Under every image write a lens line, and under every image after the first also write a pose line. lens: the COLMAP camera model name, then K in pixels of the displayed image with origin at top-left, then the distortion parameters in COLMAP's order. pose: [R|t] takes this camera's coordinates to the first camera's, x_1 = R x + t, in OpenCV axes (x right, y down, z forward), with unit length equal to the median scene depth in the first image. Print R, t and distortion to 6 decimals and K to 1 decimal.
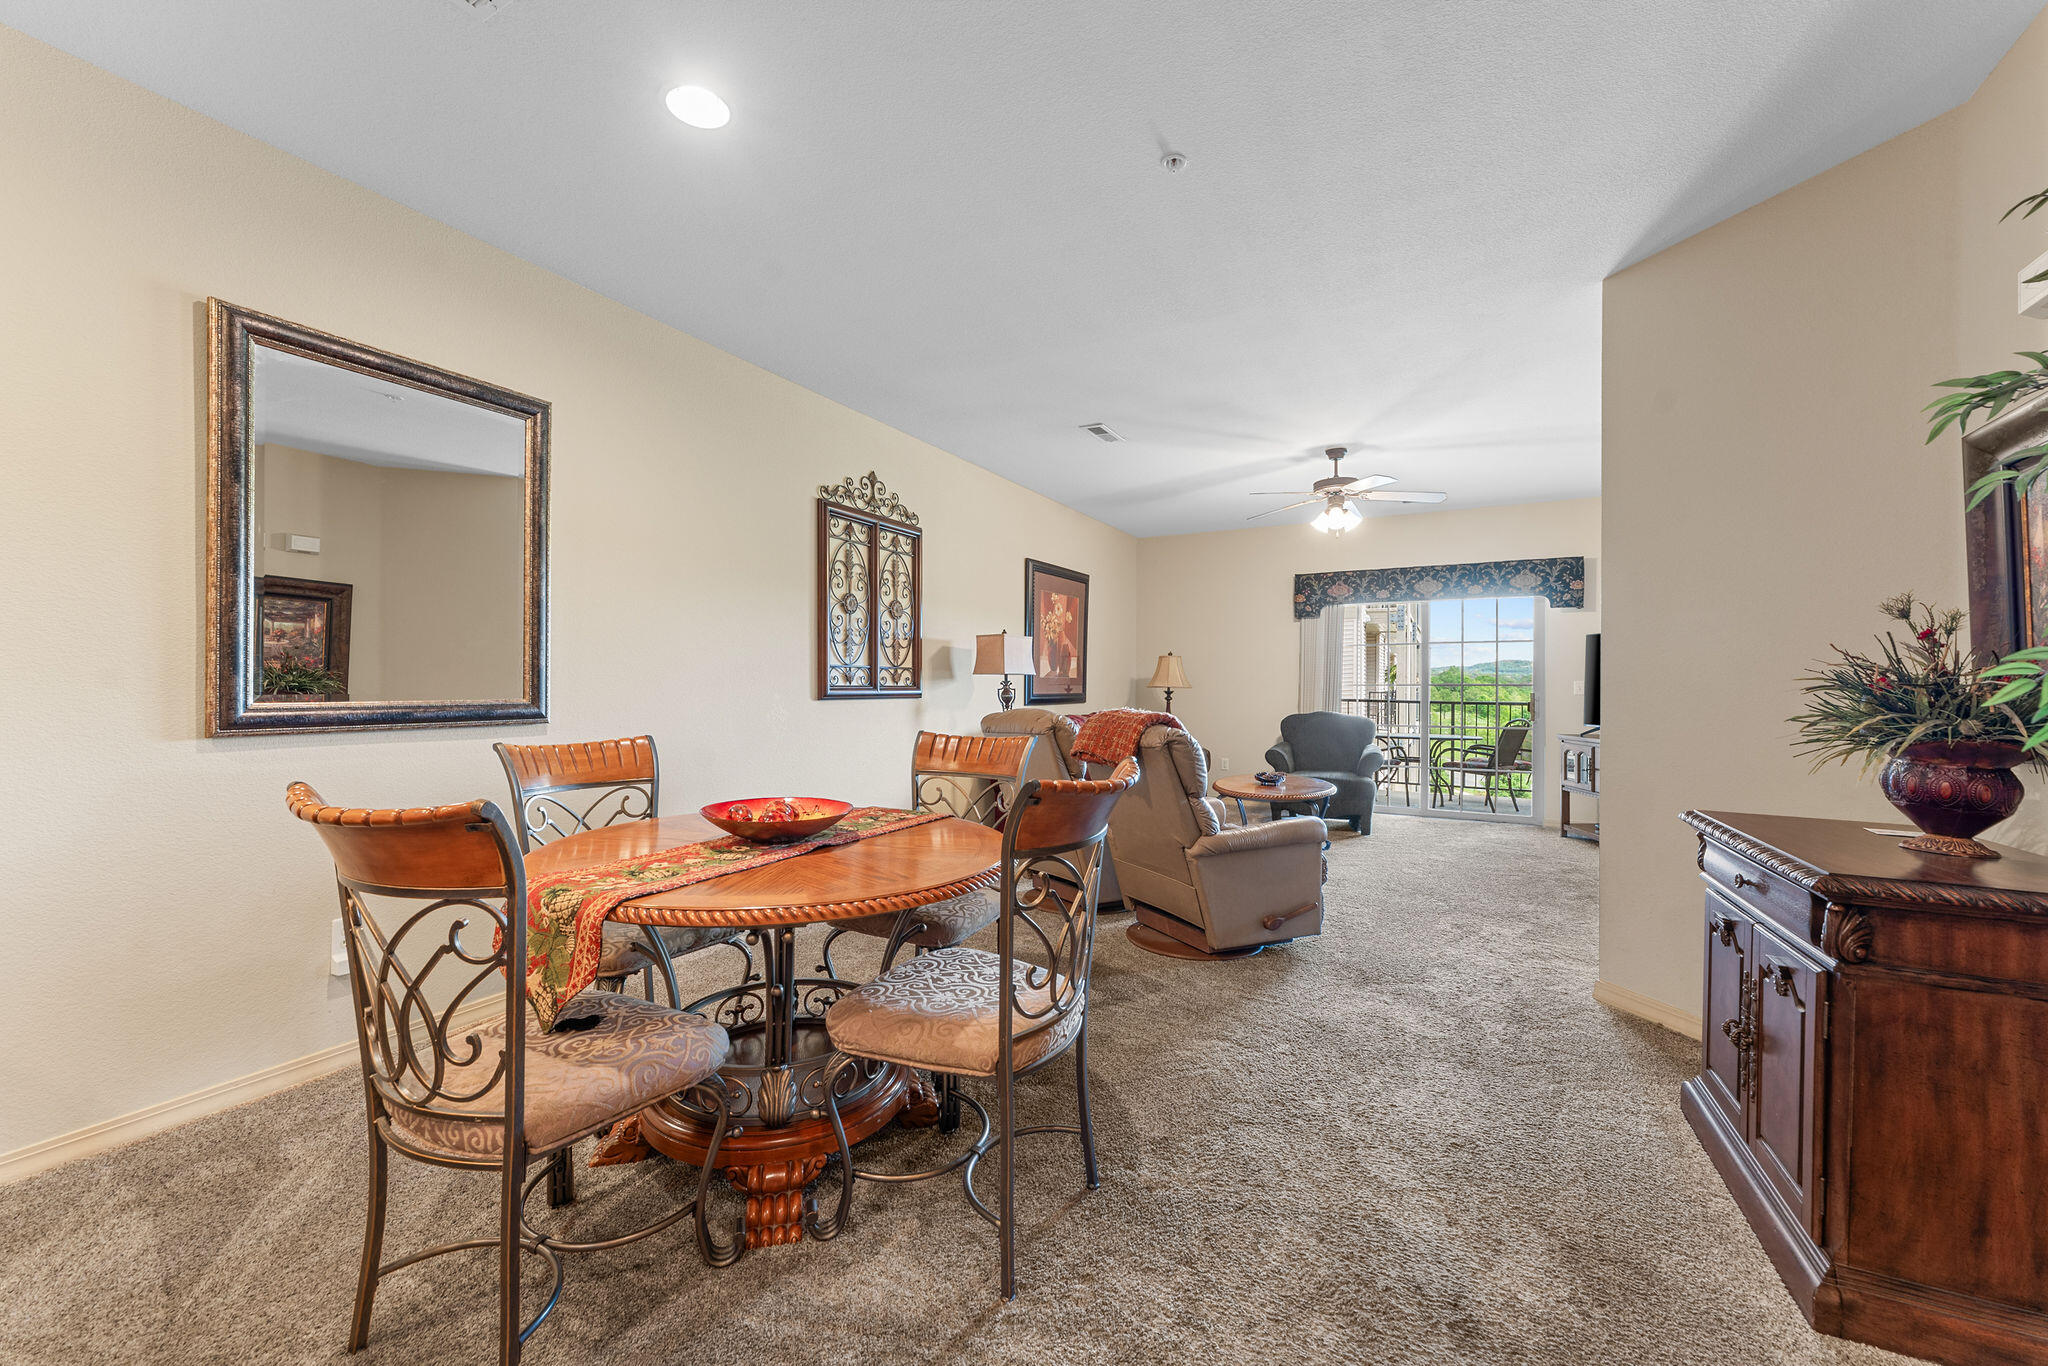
lens RADIAL K [[810.8, 0, 1024.0], [0, 810.8, 683.0], [0, 0, 1]] dist [0.000709, 0.000071]
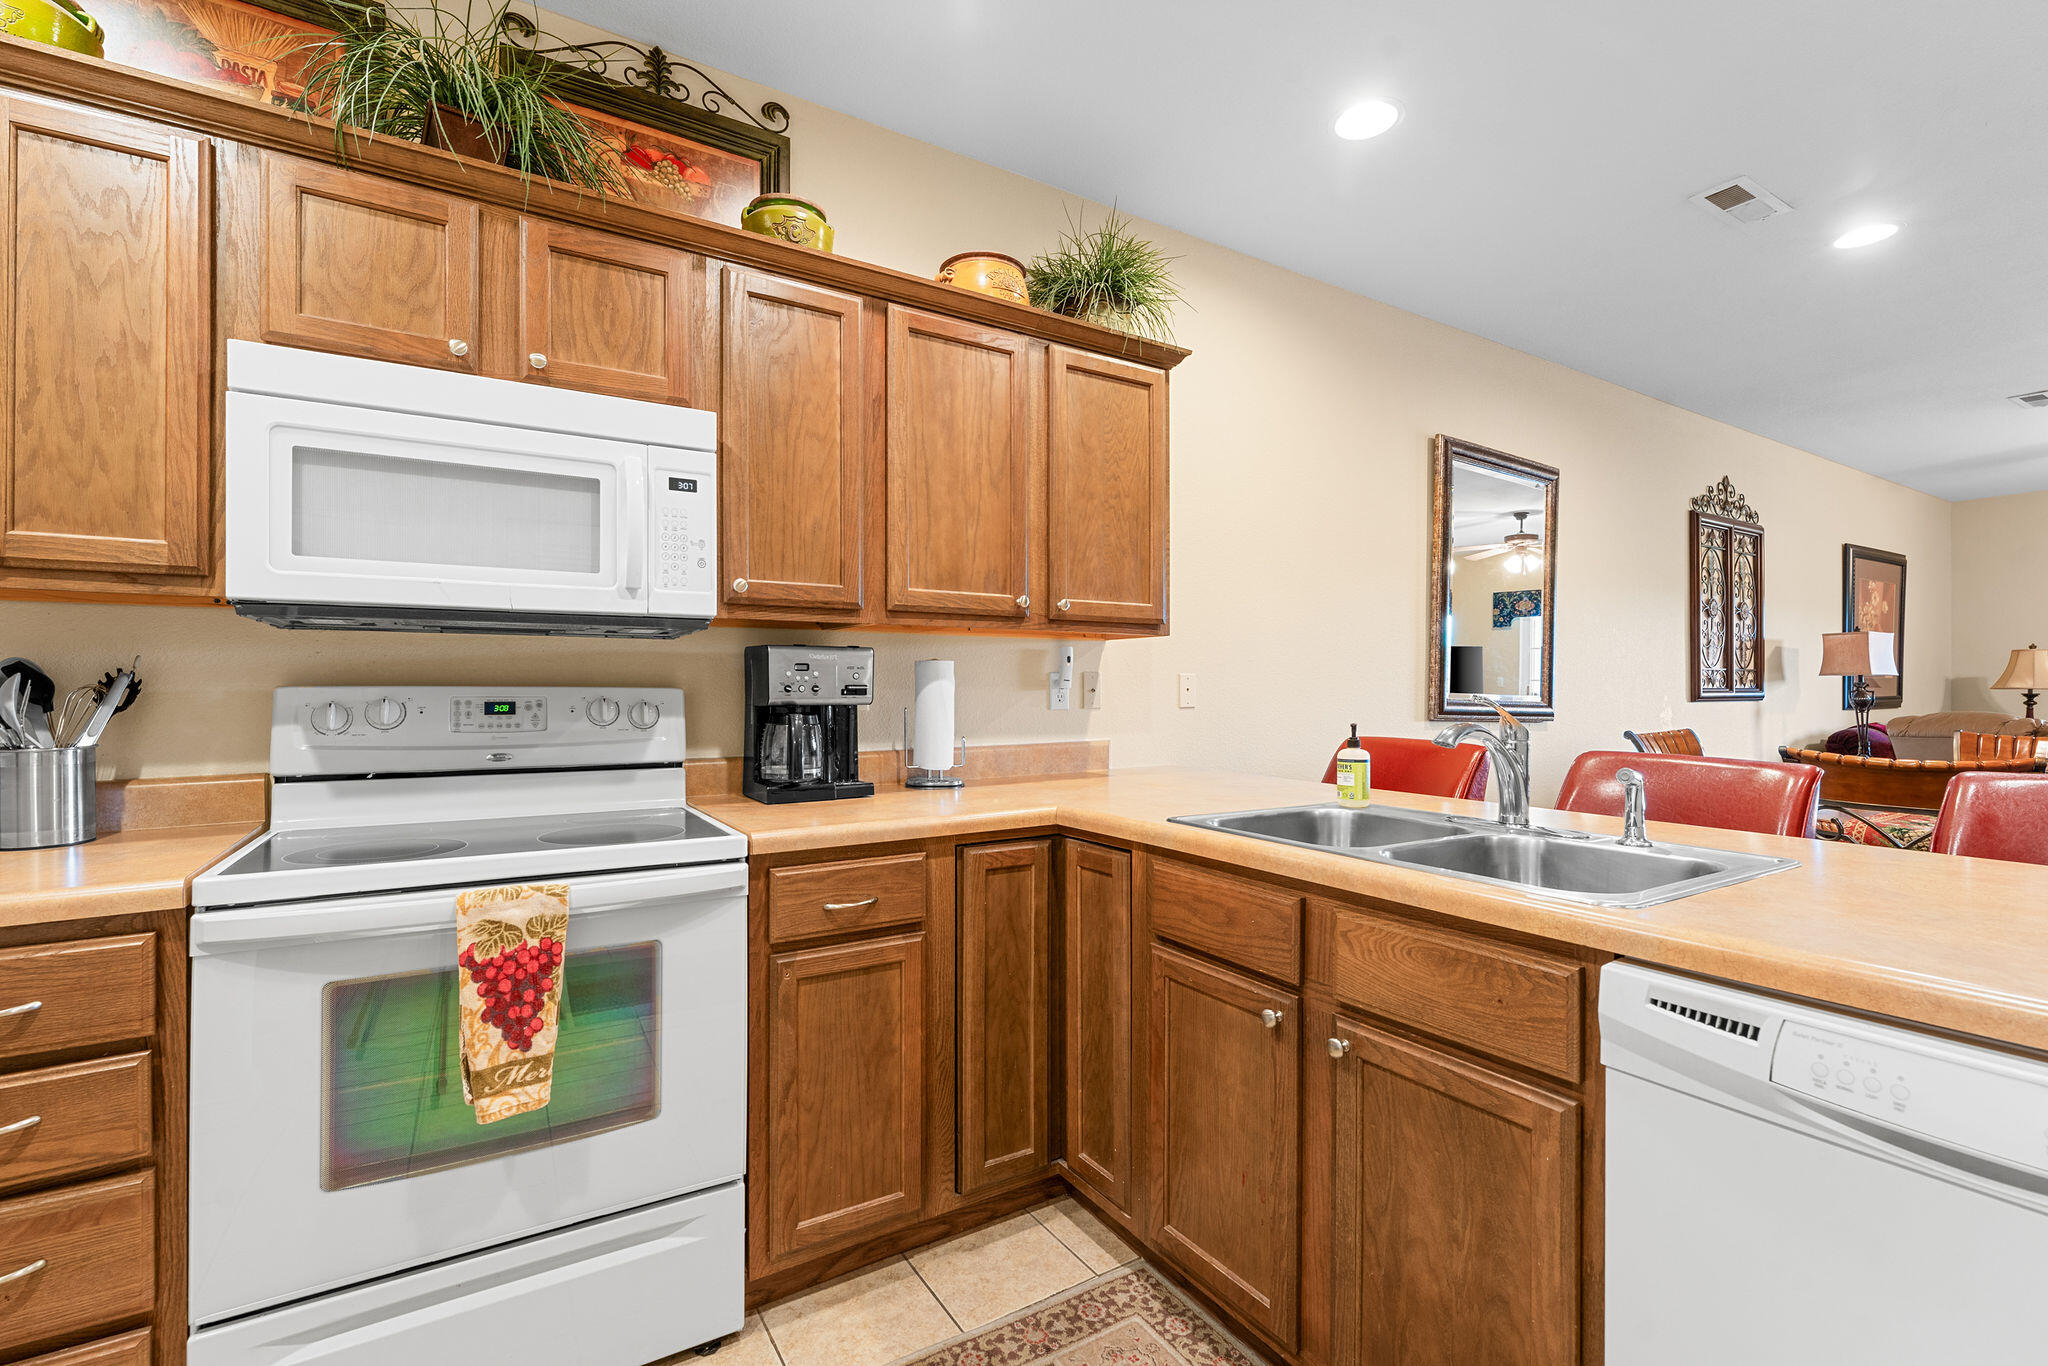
lens RADIAL K [[901.7, 0, 1024.0], [0, 901.7, 683.0], [0, 0, 1]] dist [-0.001281, 0.000043]
pose [[0.868745, -0.005708, -0.495226, -0.303577], [0.004477, 0.999983, -0.003672, -0.001976], [0.495239, 0.000973, 0.868756, -0.317409]]
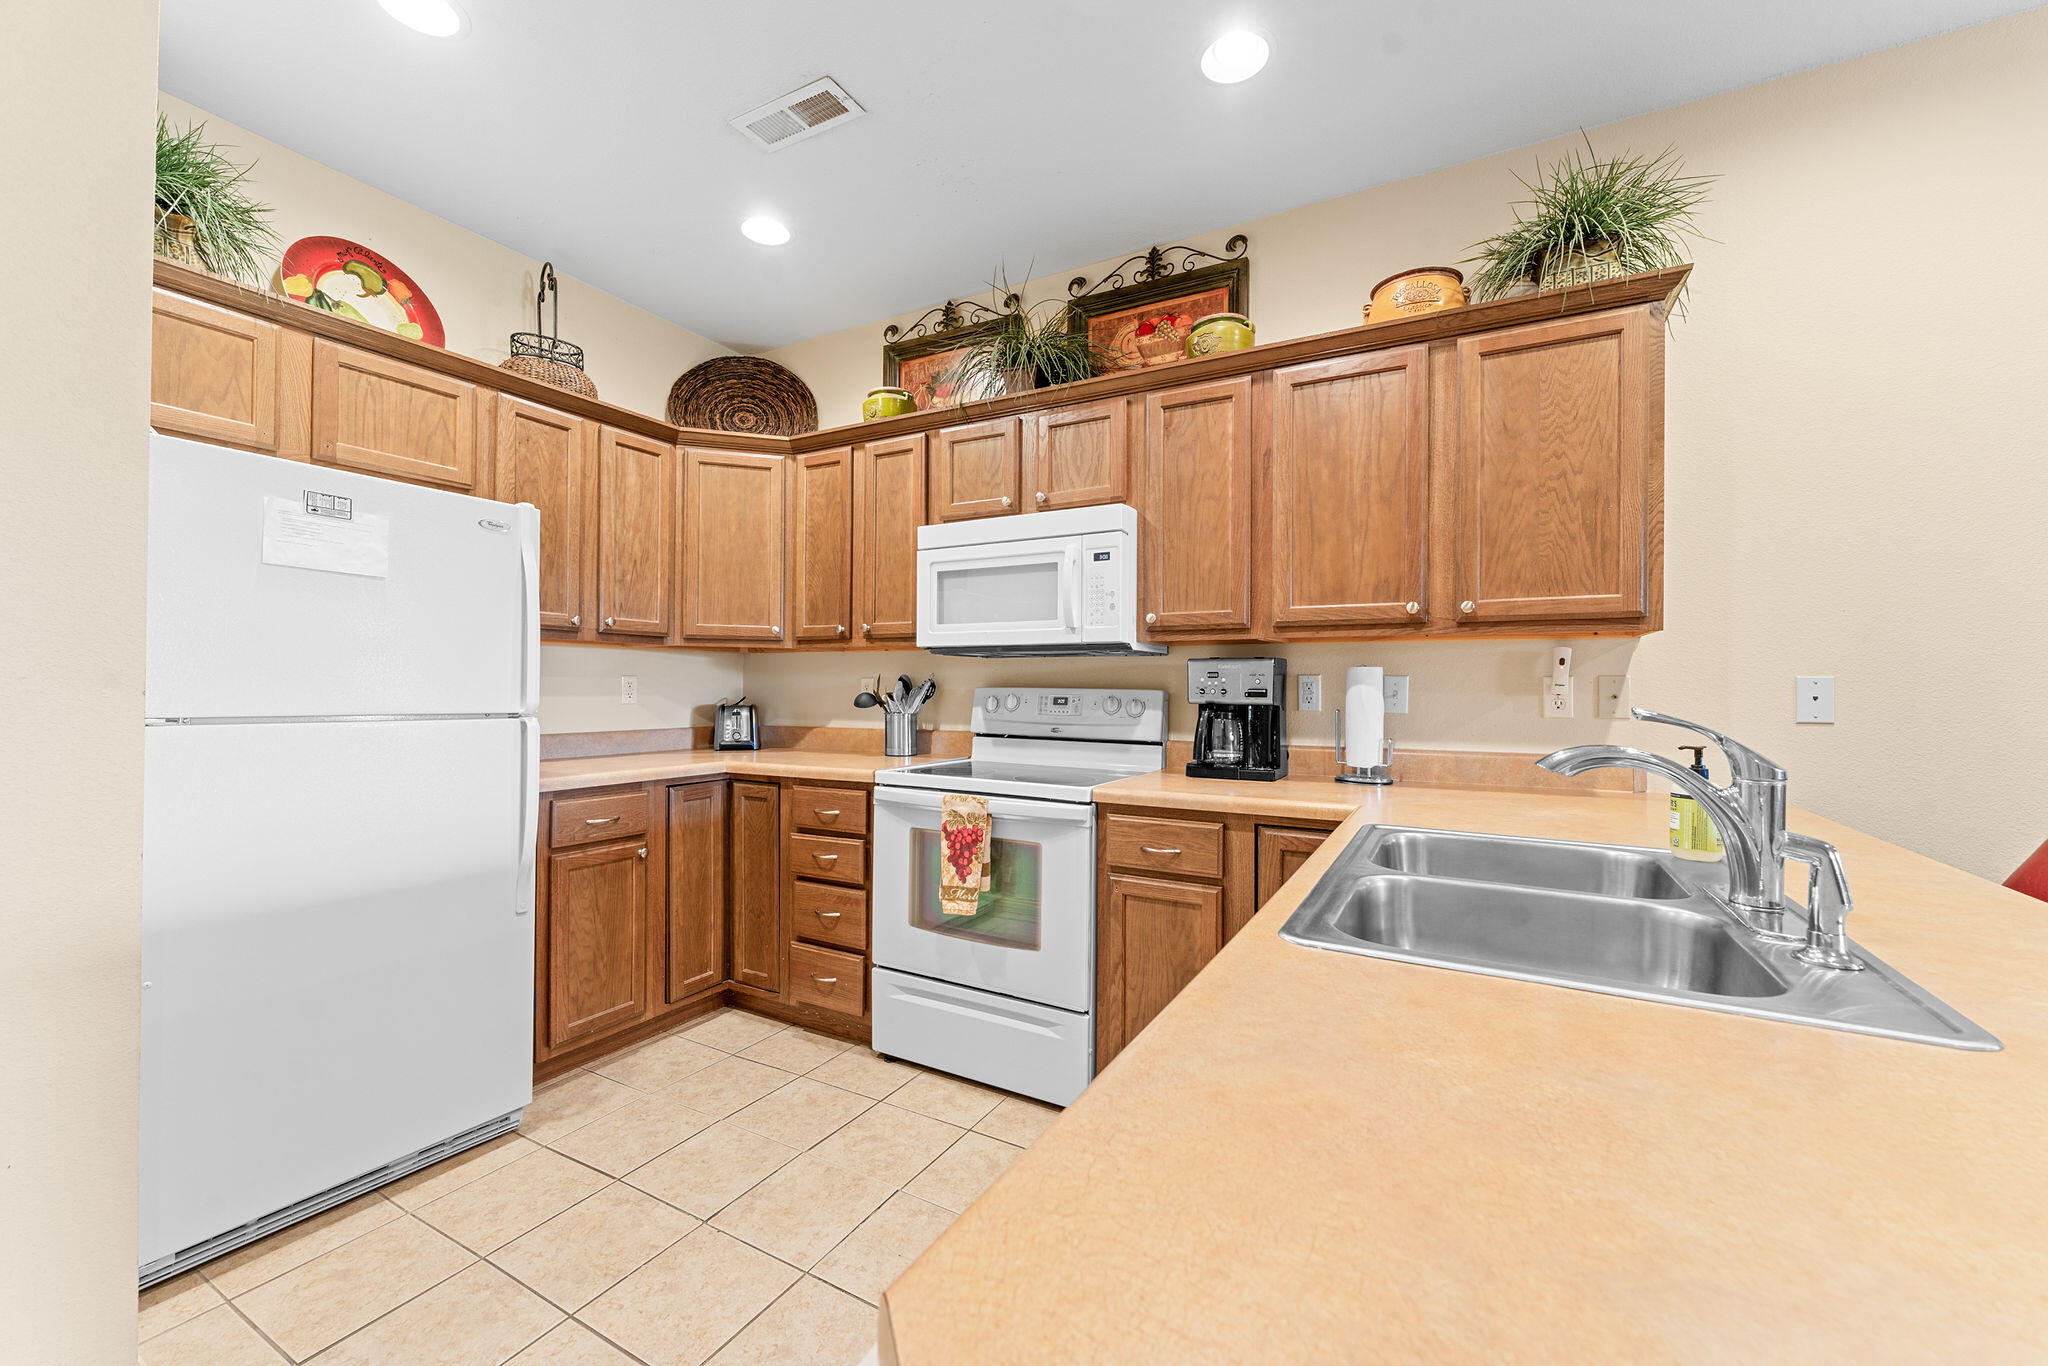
lens RADIAL K [[810.8, 0, 1024.0], [0, 810.8, 683.0], [0, 0, 1]] dist [0.000709, 0.000071]
pose [[-0.012448, -0.005598, -0.999907, -0.142356], [-0.003118, 0.999980, -0.005560, -0.003101], [0.999918, 0.003048, -0.012465, -0.149312]]
